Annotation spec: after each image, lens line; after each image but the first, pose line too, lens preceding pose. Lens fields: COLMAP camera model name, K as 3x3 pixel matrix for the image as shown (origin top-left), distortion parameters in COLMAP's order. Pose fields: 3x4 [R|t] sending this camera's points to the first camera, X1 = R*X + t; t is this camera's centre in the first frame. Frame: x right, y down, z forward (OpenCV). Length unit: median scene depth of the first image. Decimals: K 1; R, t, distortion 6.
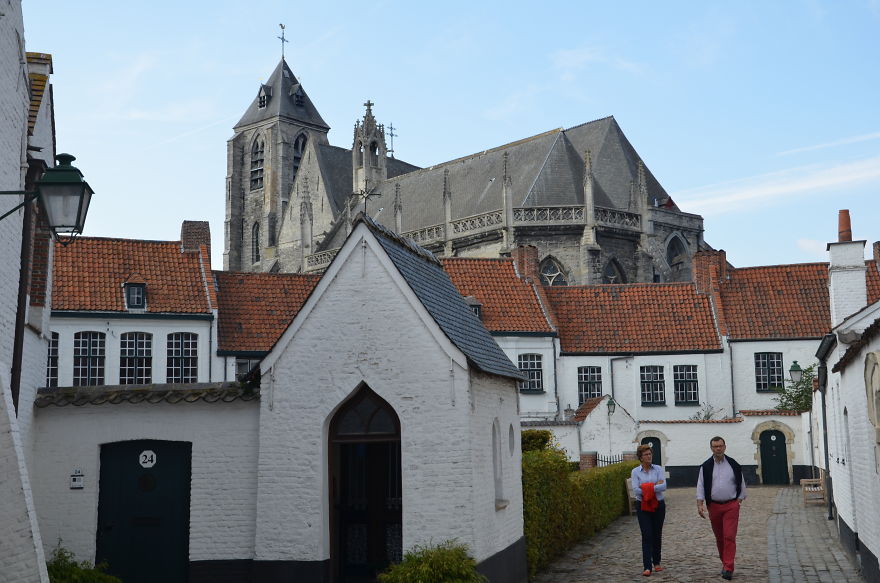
lens RADIAL K [[723.5, 0, 440.0], [0, 723.5, 291.5], [0, 0, 1]] dist [0.068522, 0.005227]
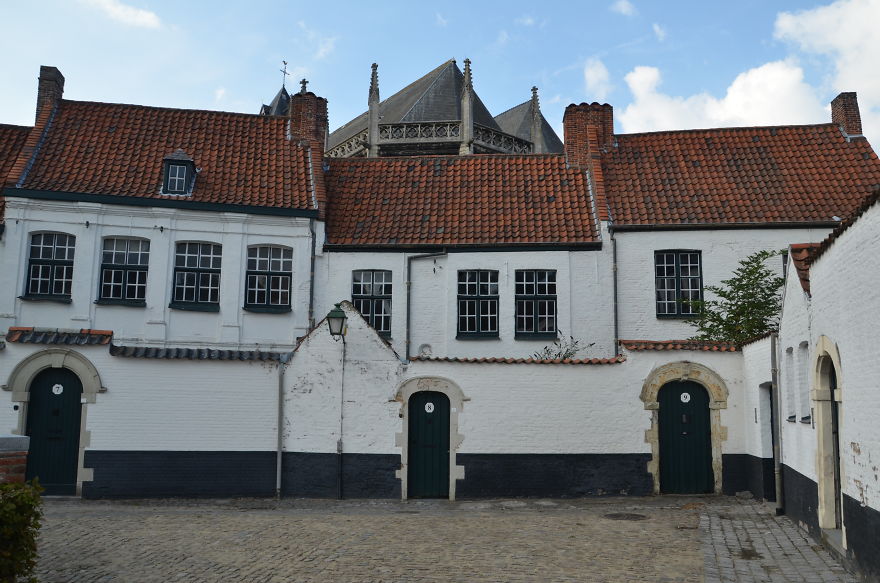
lens RADIAL K [[470.6, 0, 440.0], [0, 470.6, 291.5], [0, 0, 1]] dist [-0.046204, 0.000616]
pose [[0.998773, 0.022696, -0.044024, 0.277210], [-0.023674, 0.999482, -0.021815, 0.127646], [0.043506, 0.022831, 0.998792, 0.627244]]
